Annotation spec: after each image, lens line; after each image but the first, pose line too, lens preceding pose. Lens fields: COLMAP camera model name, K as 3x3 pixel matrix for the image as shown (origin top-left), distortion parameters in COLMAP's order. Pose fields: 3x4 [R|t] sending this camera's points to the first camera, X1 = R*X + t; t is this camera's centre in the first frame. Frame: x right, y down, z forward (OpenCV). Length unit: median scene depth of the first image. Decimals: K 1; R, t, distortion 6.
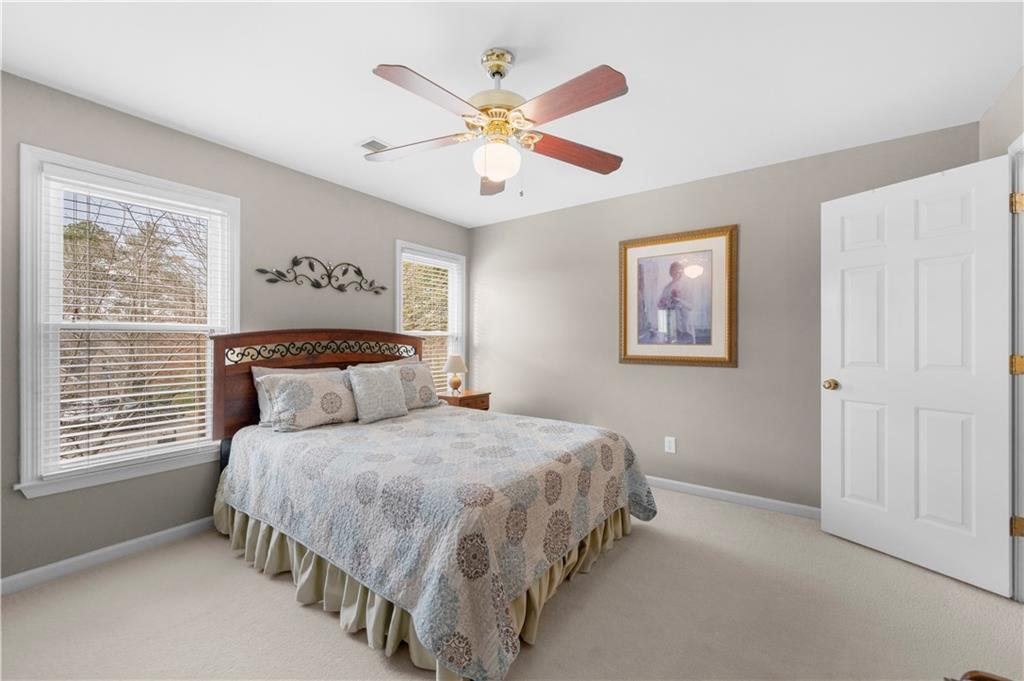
lens RADIAL K [[406.8, 0, 513.0], [0, 406.8, 338.9], [0, 0, 1]] dist [0.000002, -0.000424]
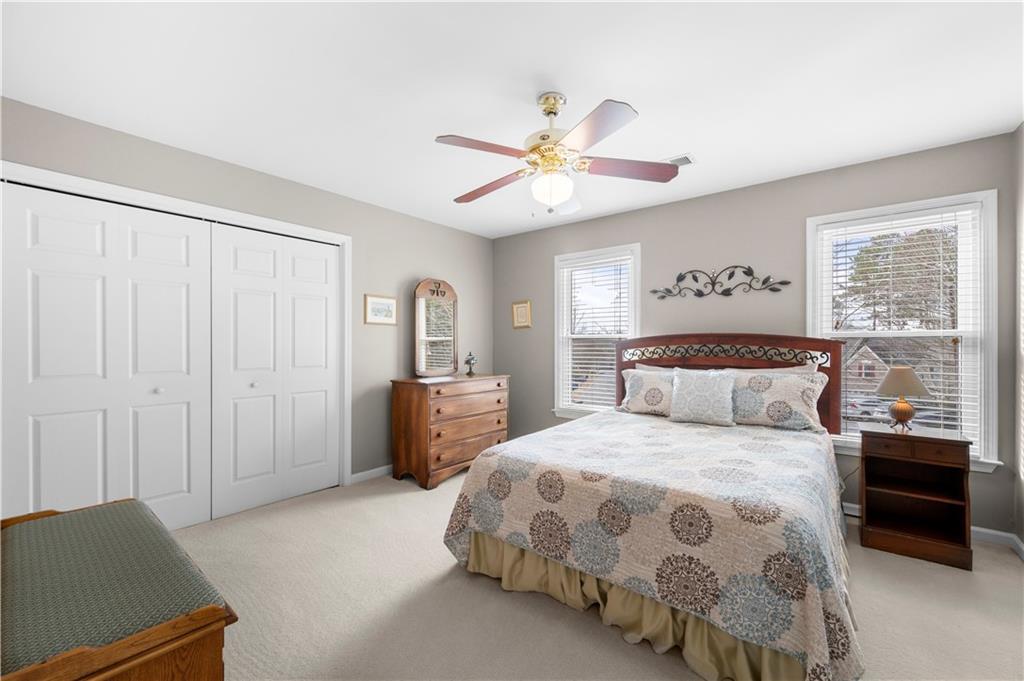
lens RADIAL K [[406.8, 0, 513.5], [0, 406.8, 344.6], [0, 0, 1]] dist [0.000002, -0.000424]
pose [[-0.028190, 0.000500, -0.999602, 0.629871], [0.004304, 0.999991, 0.000379, 0.001874], [0.999593, -0.004291, -0.028191, 0.520459]]
